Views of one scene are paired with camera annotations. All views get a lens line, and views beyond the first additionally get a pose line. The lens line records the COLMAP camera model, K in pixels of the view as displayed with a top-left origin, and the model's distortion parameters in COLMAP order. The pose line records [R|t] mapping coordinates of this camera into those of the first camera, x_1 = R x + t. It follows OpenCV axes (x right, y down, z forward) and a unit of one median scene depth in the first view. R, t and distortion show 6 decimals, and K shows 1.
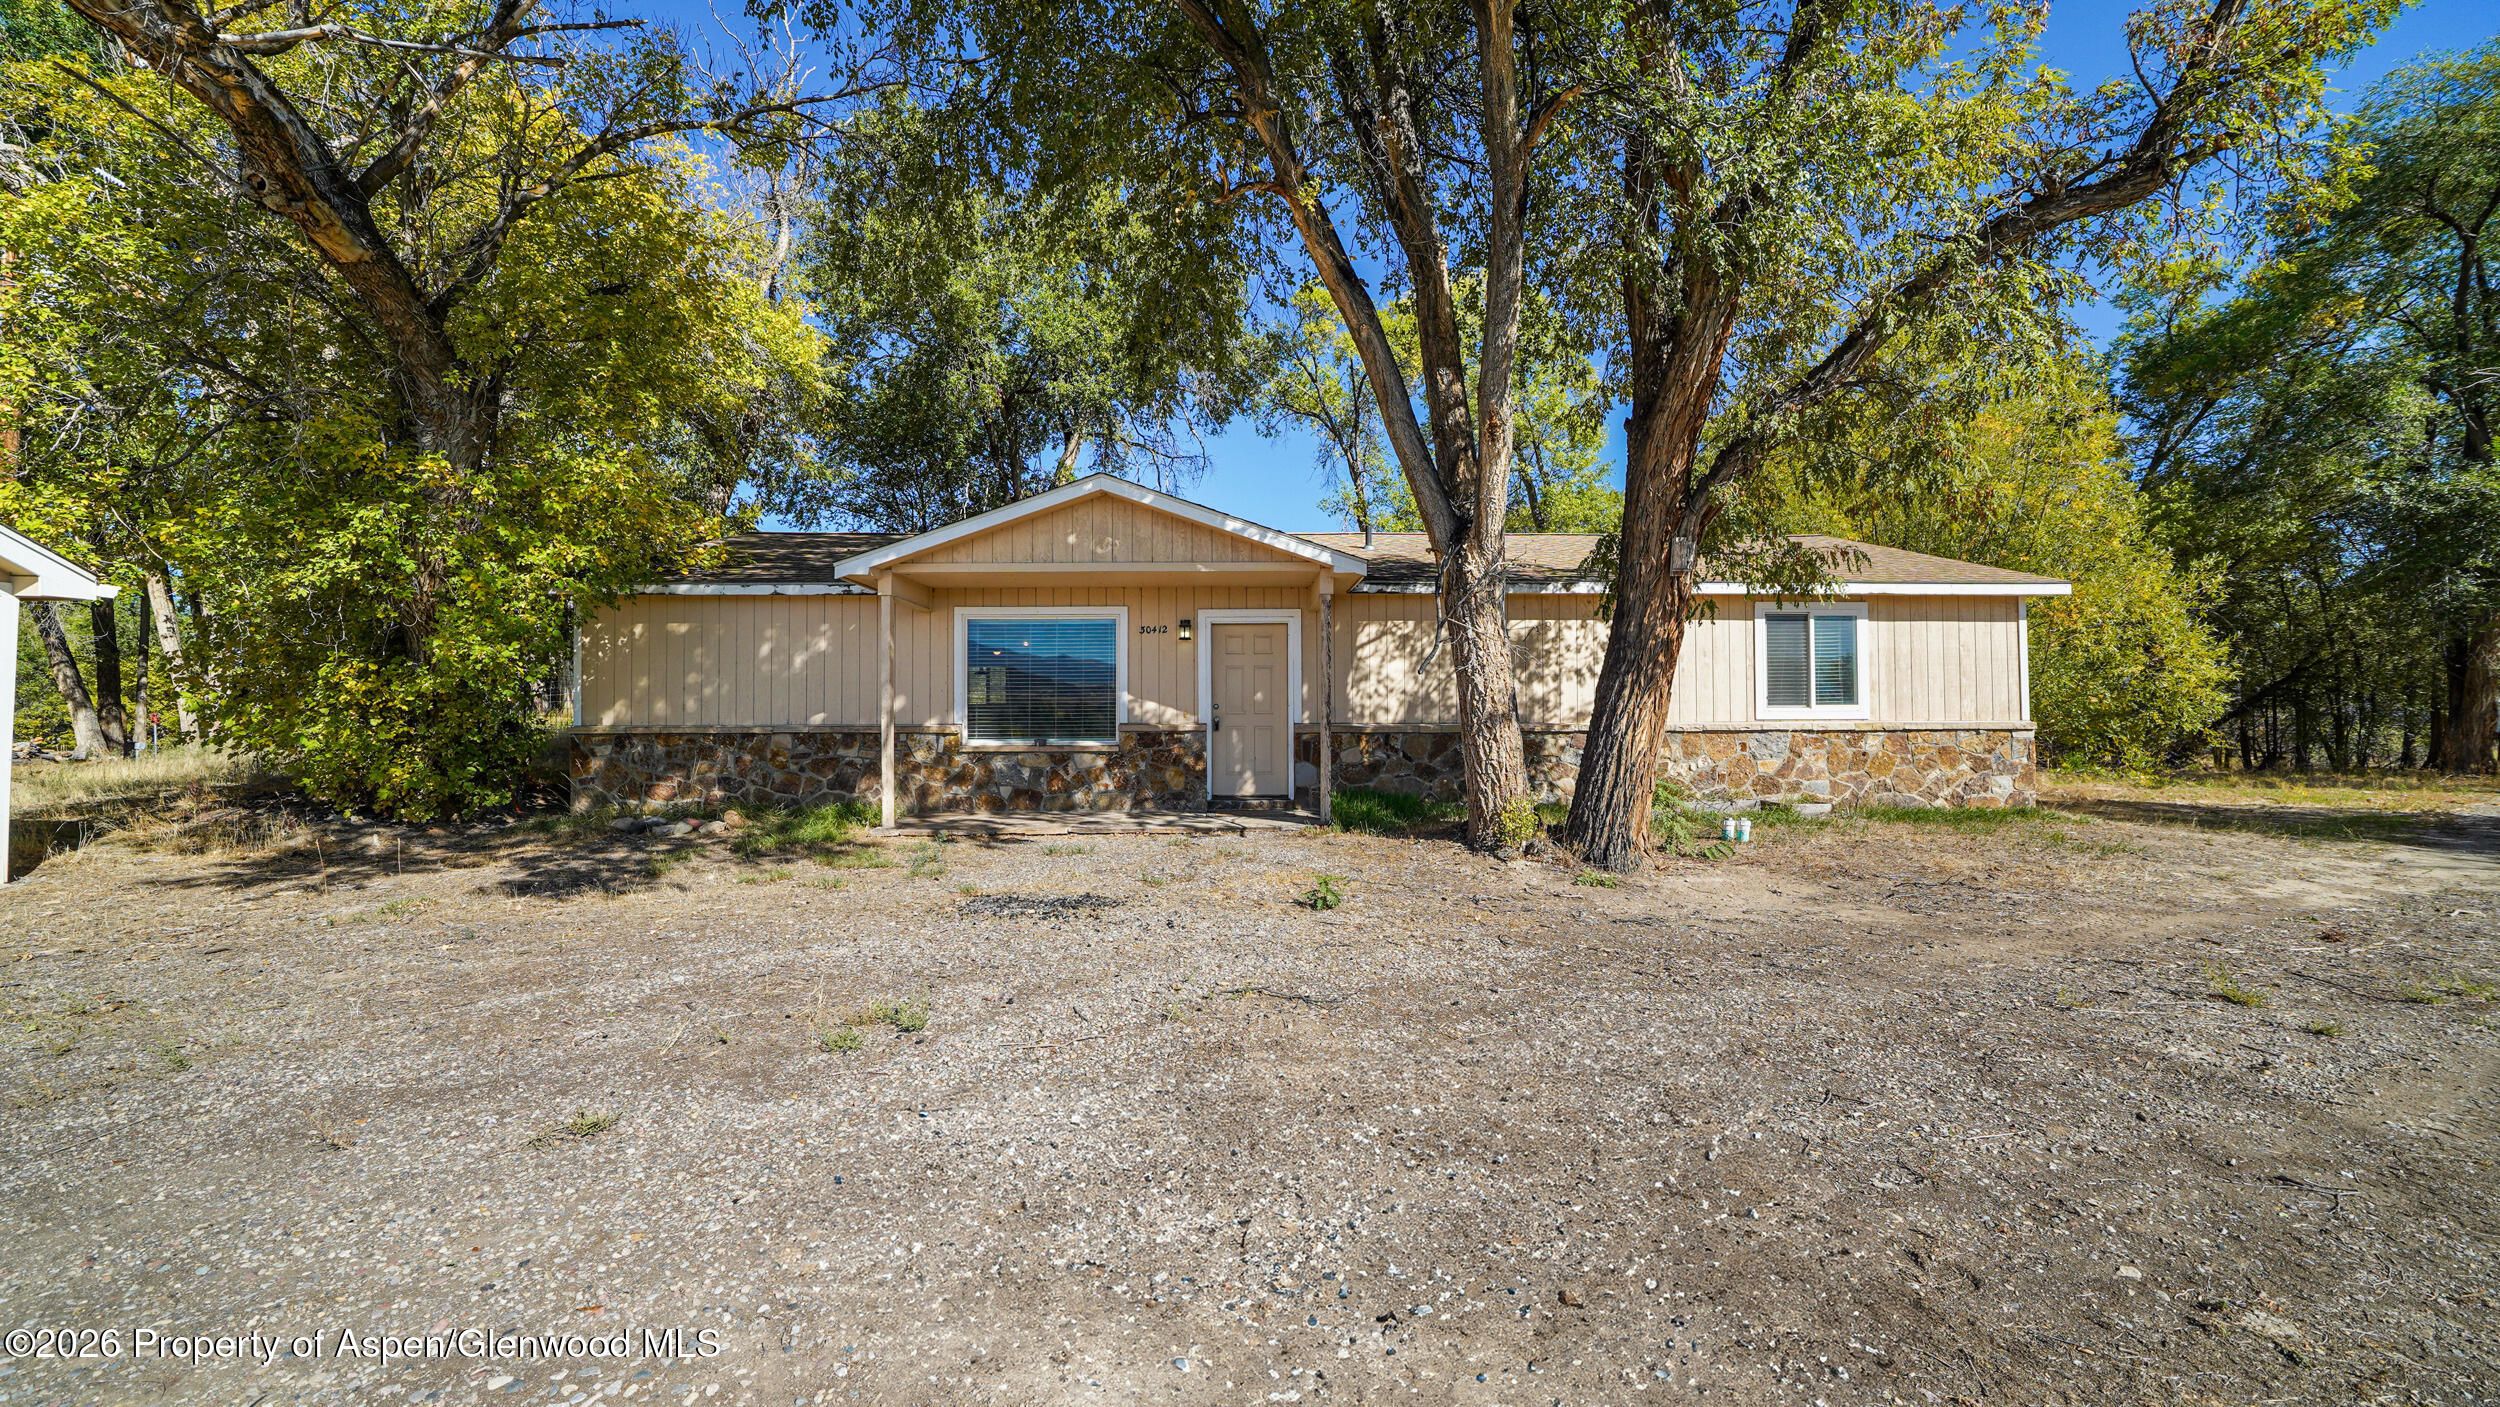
lens RADIAL K [[890.8, 0, 1248.9], [0, 890.8, 709.7], [0, 0, 1]] dist [-0.023742, 0.001692]
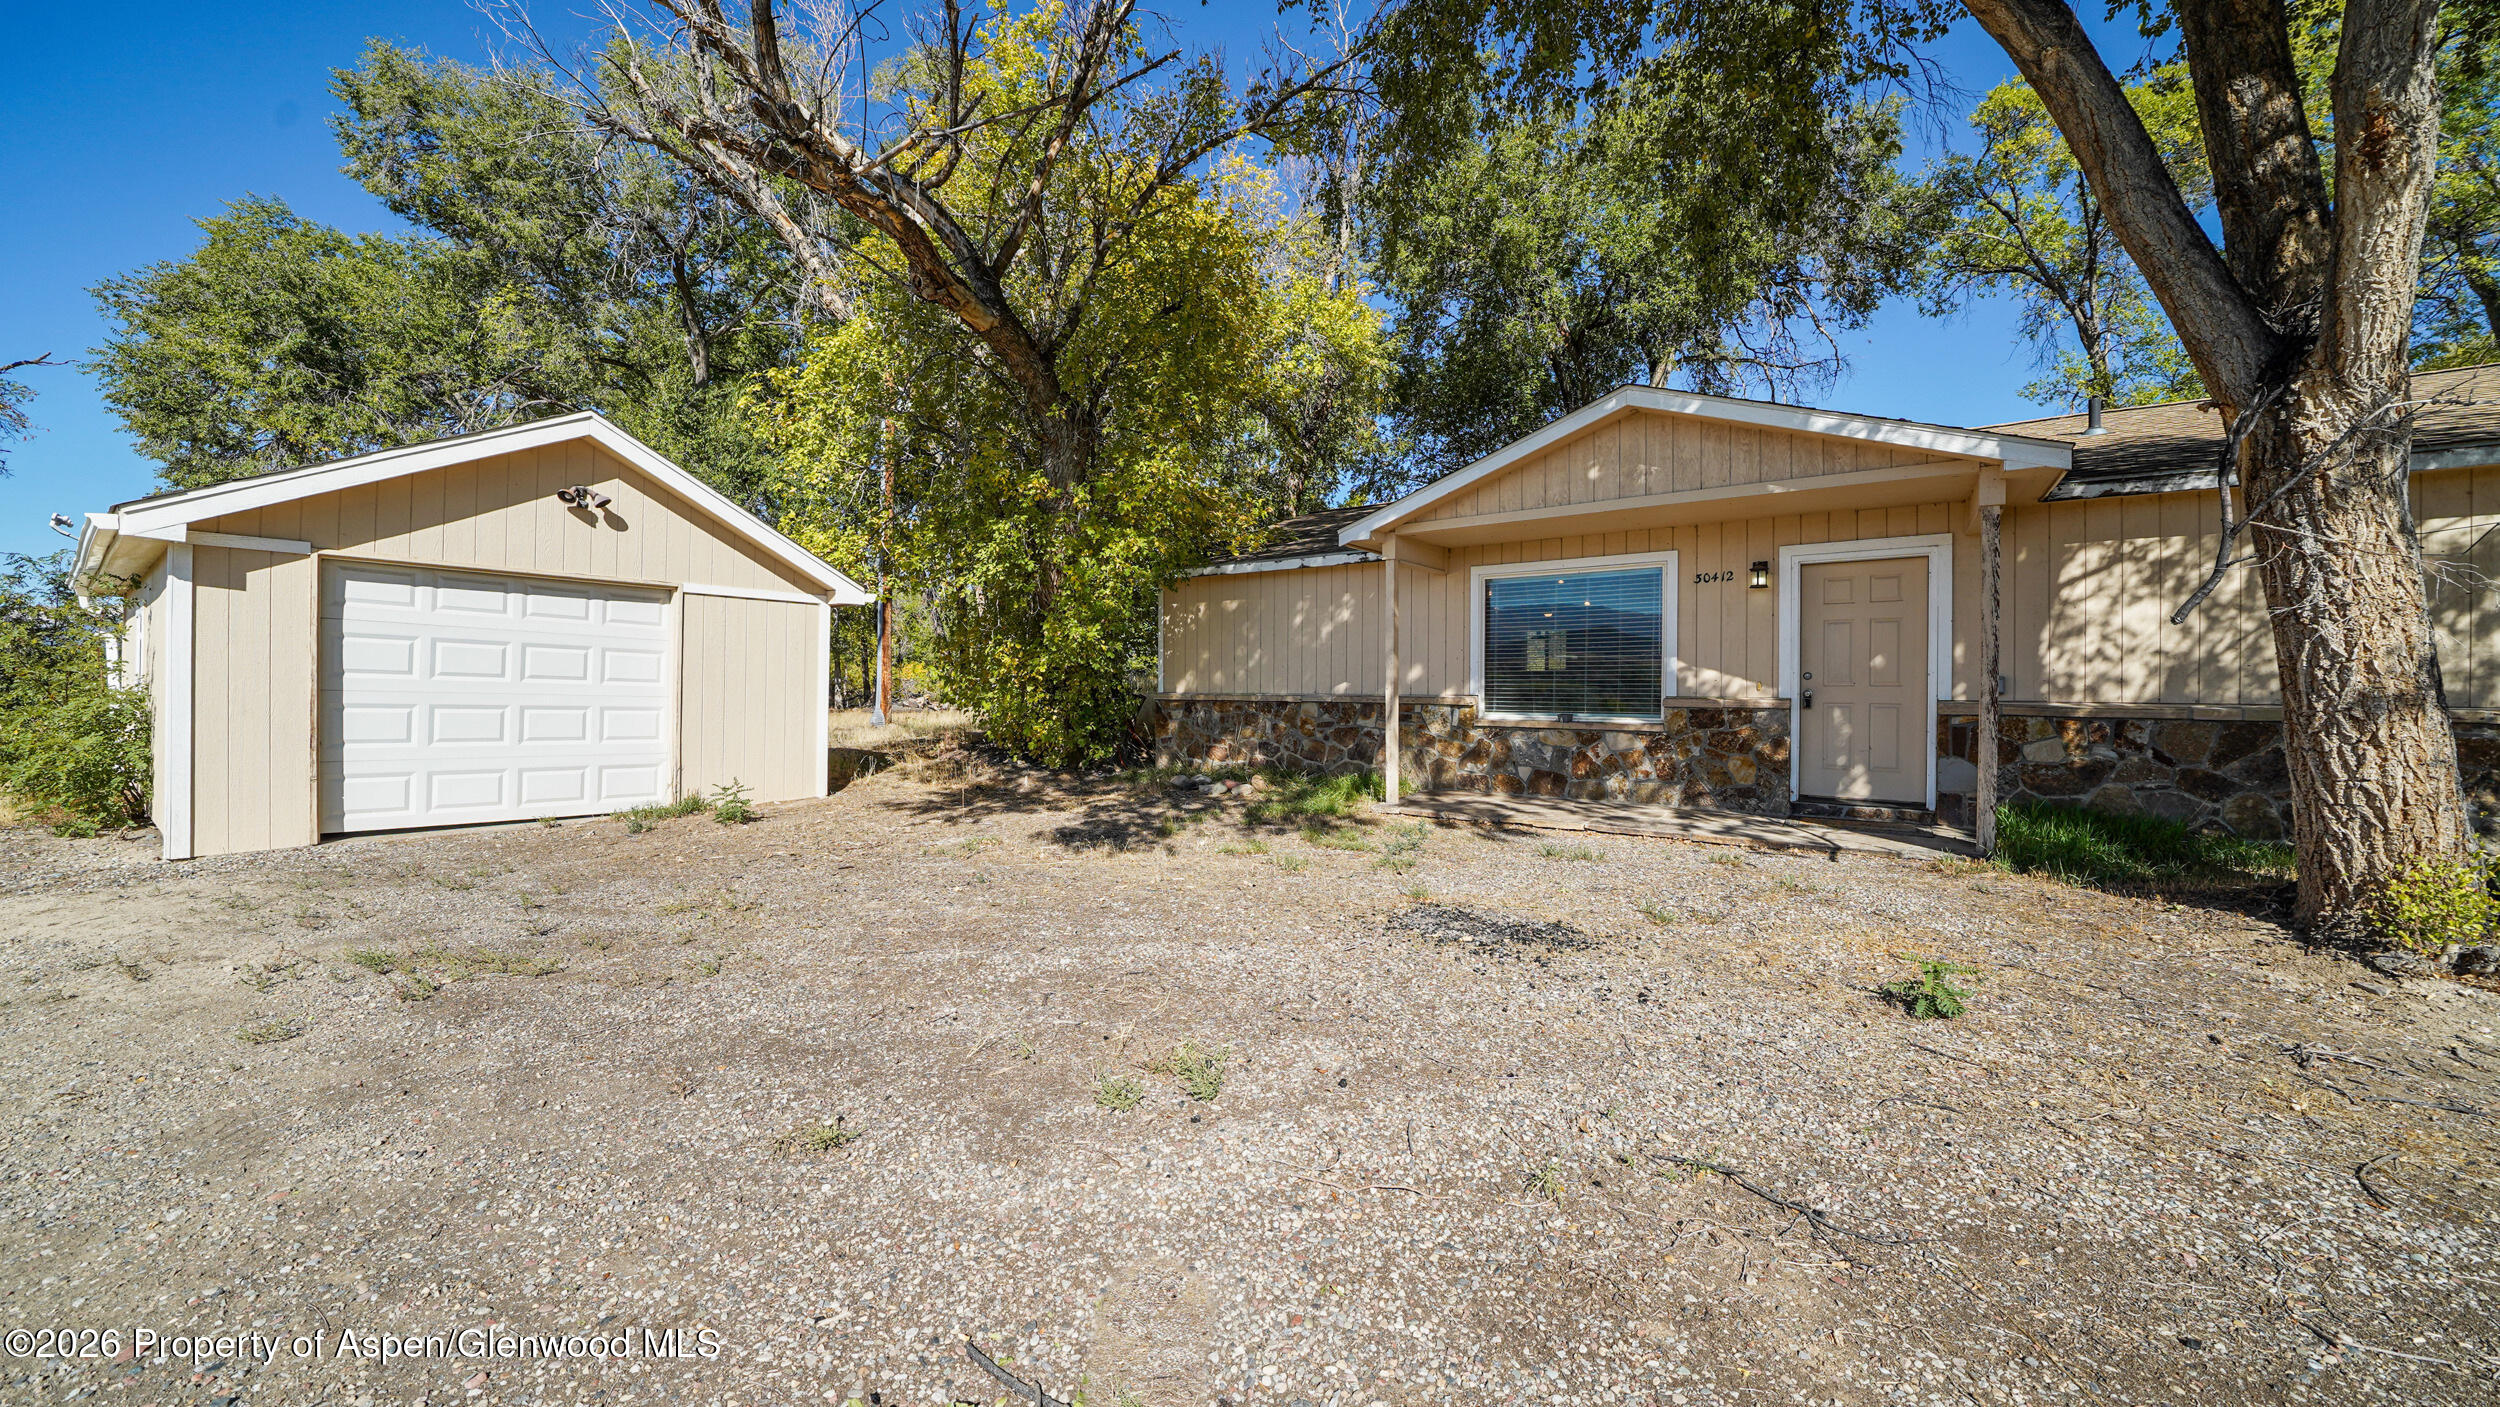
lens RADIAL K [[890.8, 0, 1233.2], [0, 890.8, 693.3], [0, 0, 1]] dist [-0.023742, 0.001692]
pose [[0.786799, 0.011404, -0.617104, 0.041543], [0.001946, 0.999779, 0.020956, -0.005655], [0.617206, -0.017689, 0.786603, 0.129881]]
